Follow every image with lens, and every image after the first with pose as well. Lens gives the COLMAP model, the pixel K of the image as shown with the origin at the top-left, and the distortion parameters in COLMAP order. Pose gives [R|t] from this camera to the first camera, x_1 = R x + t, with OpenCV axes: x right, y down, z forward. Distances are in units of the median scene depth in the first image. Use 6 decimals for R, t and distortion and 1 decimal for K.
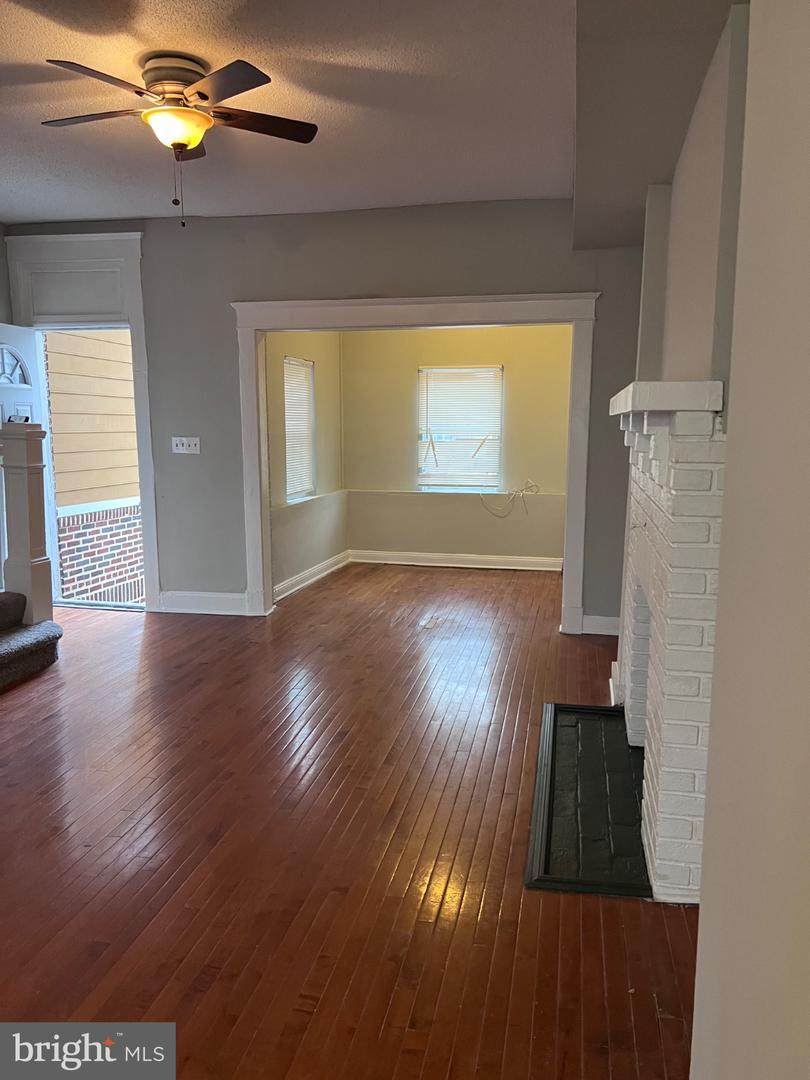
lens RADIAL K [[821.5, 0, 405.0], [0, 821.5, 540.0], [0, 0, 1]] dist [0.111133, -0.122179]
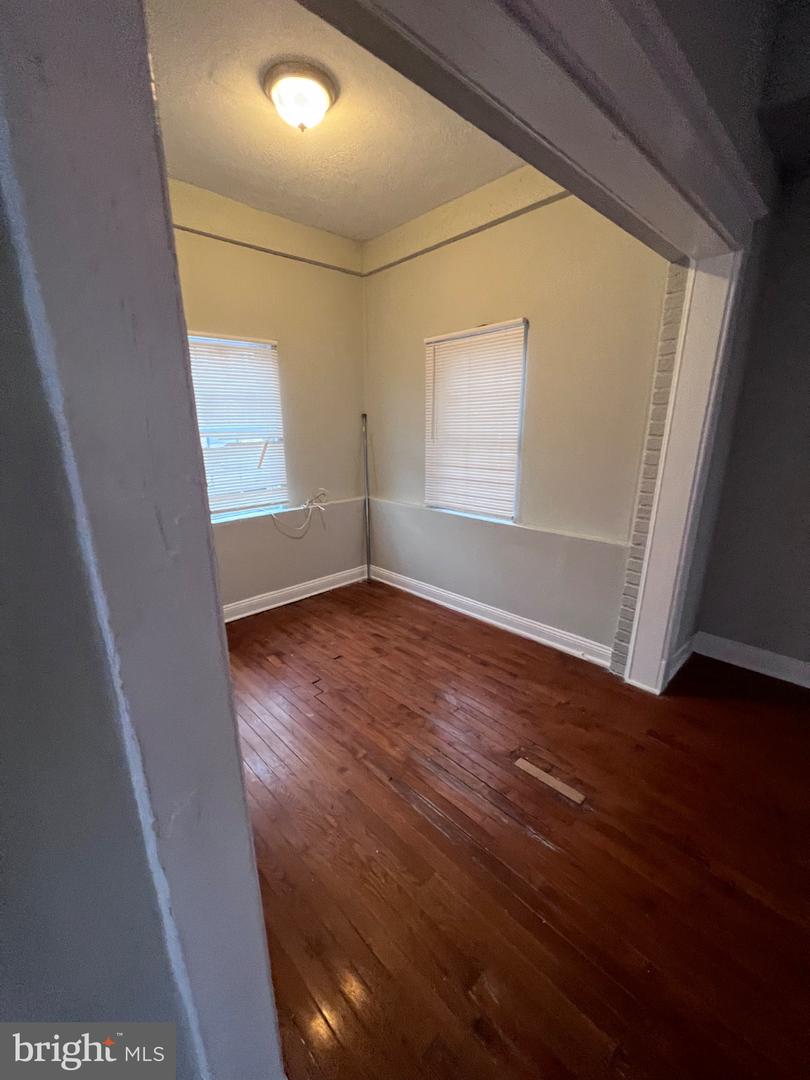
lens RADIAL K [[432.4, 0, 405.0], [0, 432.4, 540.0], [0, 0, 1]] dist [-0.000050, 0.000003]
pose [[0.574525, -0.228504, 0.785944, -0.260169], [0.130979, 0.973532, 0.187297, -0.149397], [-0.807939, -0.004665, 0.589247, 1.060610]]
